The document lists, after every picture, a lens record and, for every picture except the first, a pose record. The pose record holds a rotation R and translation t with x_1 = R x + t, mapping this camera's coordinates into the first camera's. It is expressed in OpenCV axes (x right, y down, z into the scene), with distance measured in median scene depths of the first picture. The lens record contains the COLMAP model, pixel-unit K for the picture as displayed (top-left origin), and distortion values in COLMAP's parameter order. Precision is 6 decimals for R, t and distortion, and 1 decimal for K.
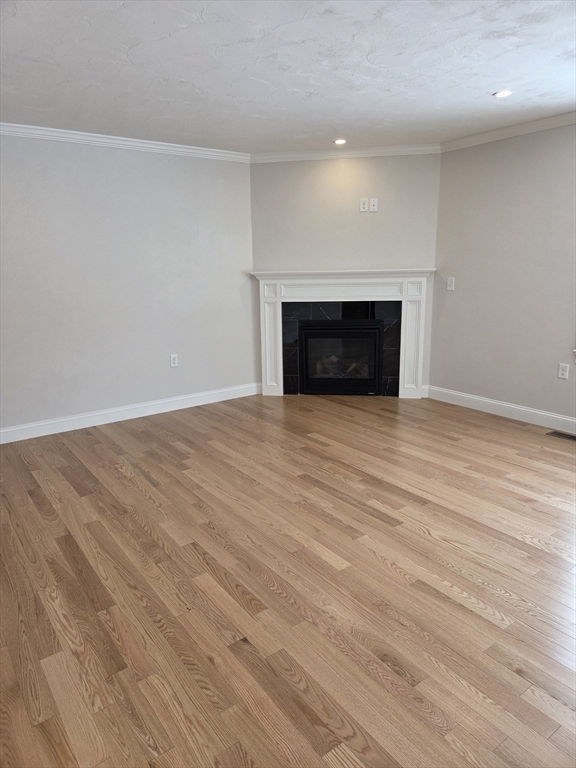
lens RADIAL K [[513.1, 0, 283.6], [0, 513.1, 375.6], [0, 0, 1]] dist [0.093019, -0.076843]
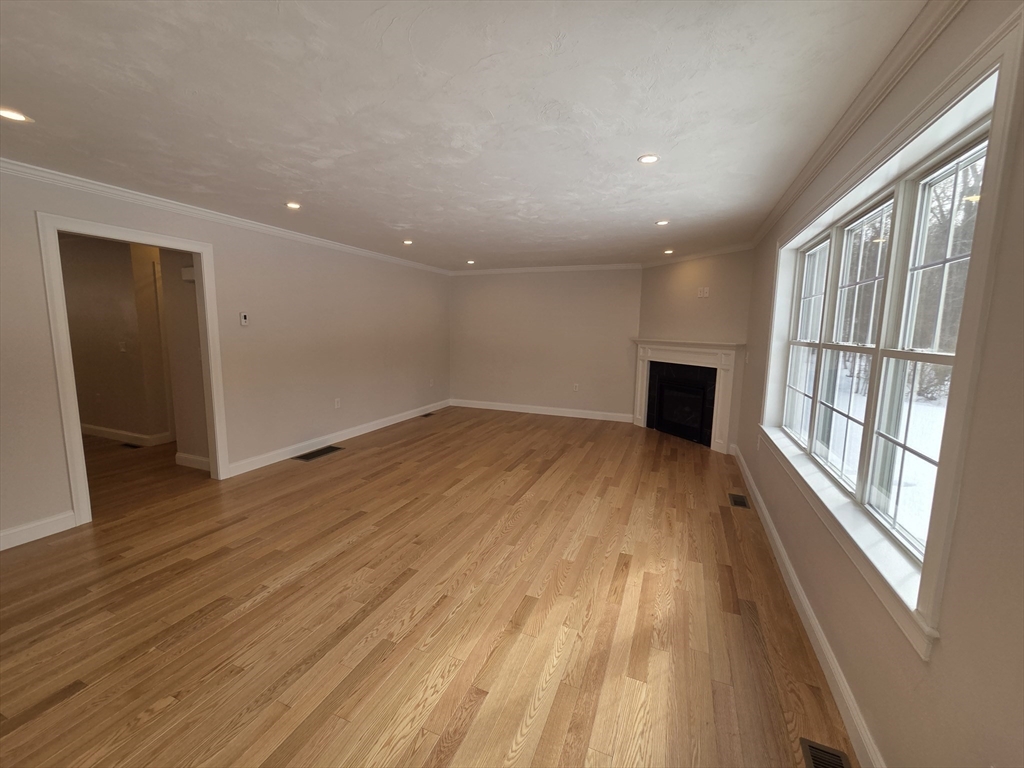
lens RADIAL K [[416.4, 0, 512.0], [0, 416.4, 384.0], [0, 0, 1]] dist [0.002538, -0.004307]
pose [[0.530796, 0.141186, -0.835657, 1.145451], [-0.209810, 0.977224, 0.031836, -0.056517], [0.821118, 0.158431, 0.548329, 0.114499]]
